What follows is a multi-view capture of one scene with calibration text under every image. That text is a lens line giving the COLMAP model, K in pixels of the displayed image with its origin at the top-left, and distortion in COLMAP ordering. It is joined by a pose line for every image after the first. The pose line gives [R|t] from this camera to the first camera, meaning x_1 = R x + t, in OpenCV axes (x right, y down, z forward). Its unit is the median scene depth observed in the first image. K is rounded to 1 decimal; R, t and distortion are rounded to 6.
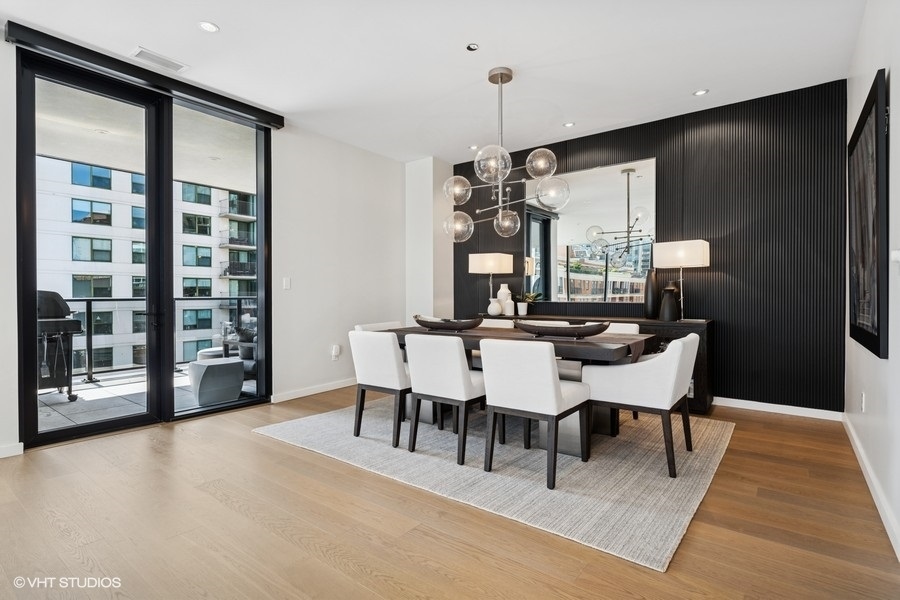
lens RADIAL K [[456.8, 0, 447.5], [0, 456.8, 293.5], [0, 0, 1]] dist [-0.001983, 0.000634]
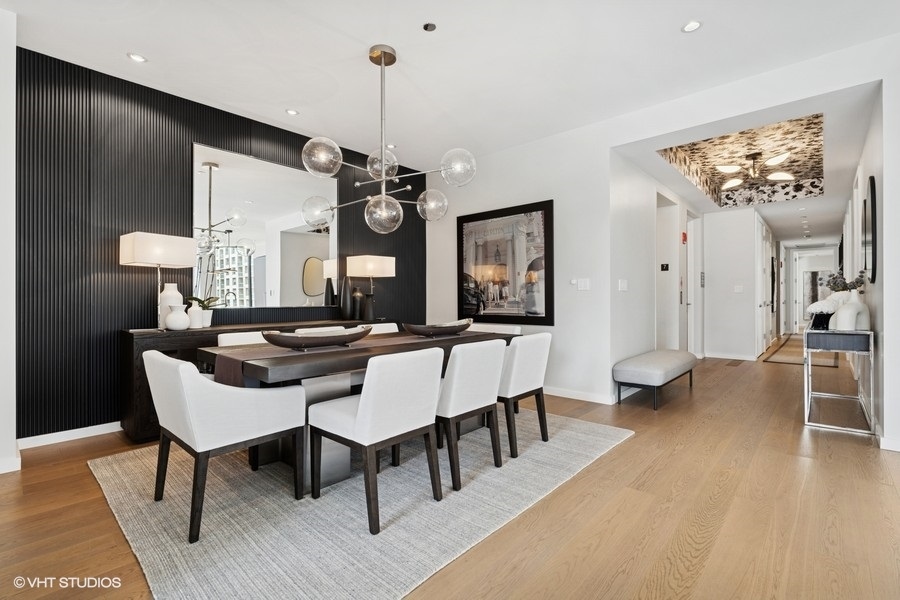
lens RADIAL K [[411.1, 0, 450.1], [0, 411.1, 298.5], [0, 0, 1]] dist [-0.003216, 0.002049]
pose [[0.080542, 0.001433, 0.996750, -0.551061], [0.001780, 0.999997, -0.001581, 0.004156], [-0.996750, 0.001902, 0.080540, 0.646130]]
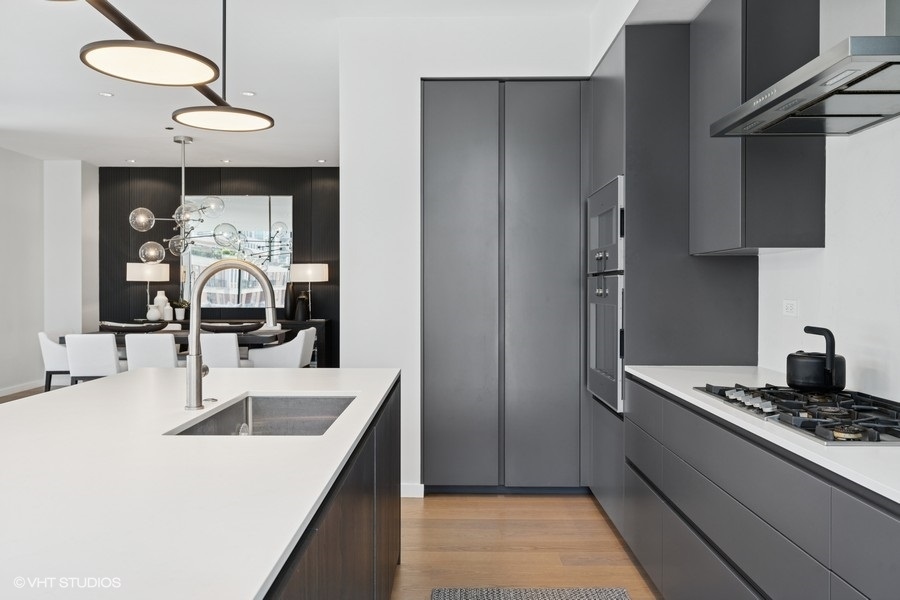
lens RADIAL K [[705.7, 0, 451.9], [0, 705.7, 291.9], [0, 0, 1]] dist [0.000567, -0.005166]
pose [[0.799039, -0.002198, 0.601276, -0.396121], [-0.003417, 0.999961, 0.008197, -0.041972], [-0.601270, -0.008604, 0.799000, -0.893519]]
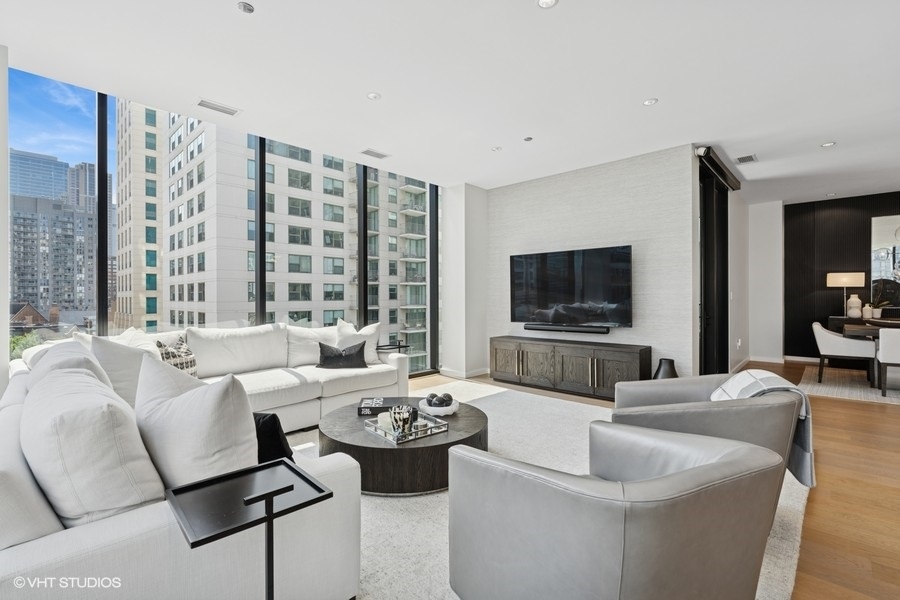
lens RADIAL K [[411.1, 0, 455.4], [0, 411.1, 292.2], [0, 0, 1]] dist [-0.003216, 0.002049]
pose [[0.995462, -0.004224, -0.095067, -1.140010], [0.003579, 0.999969, -0.006952, -0.028440], [0.095094, 0.006580, 0.995447, -0.399578]]
